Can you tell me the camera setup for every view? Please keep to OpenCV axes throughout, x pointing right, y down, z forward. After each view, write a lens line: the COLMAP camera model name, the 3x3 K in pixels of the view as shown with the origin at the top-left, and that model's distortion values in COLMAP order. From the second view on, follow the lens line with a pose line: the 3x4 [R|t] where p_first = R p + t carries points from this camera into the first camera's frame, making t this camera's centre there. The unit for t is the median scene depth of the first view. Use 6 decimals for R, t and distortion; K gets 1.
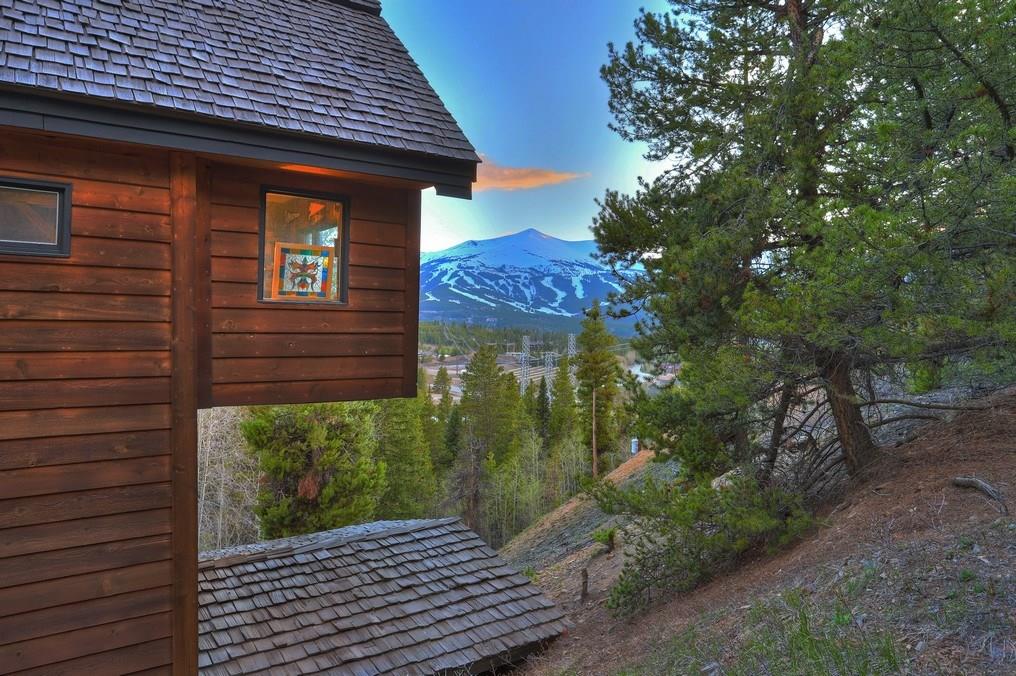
lens RADIAL K [[693.7, 0, 515.4], [0, 693.7, 344.4], [0, 0, 1]] dist [-0.034419, 0.001824]
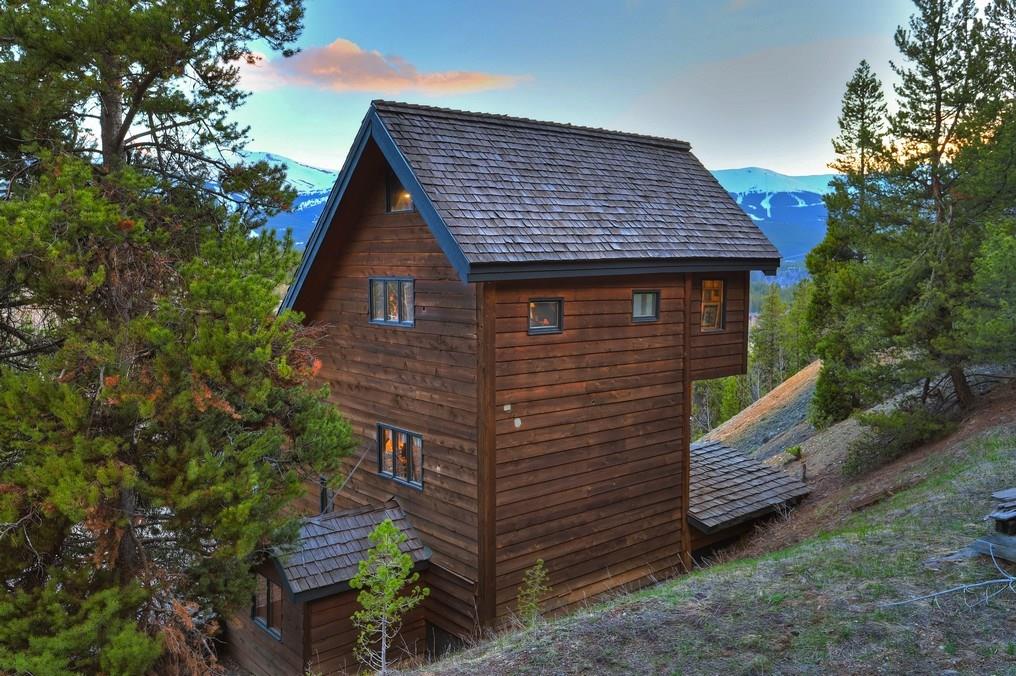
lens RADIAL K [[841.9, 0, 507.8], [0, 841.9, 331.3], [0, 0, 1]] dist [0.014415, 0.001835]
pose [[0.994951, -0.009418, 0.099922, -1.154602], [0.003588, 0.998289, 0.058363, -0.207372], [-0.100300, -0.057710, 0.993282, -1.442464]]
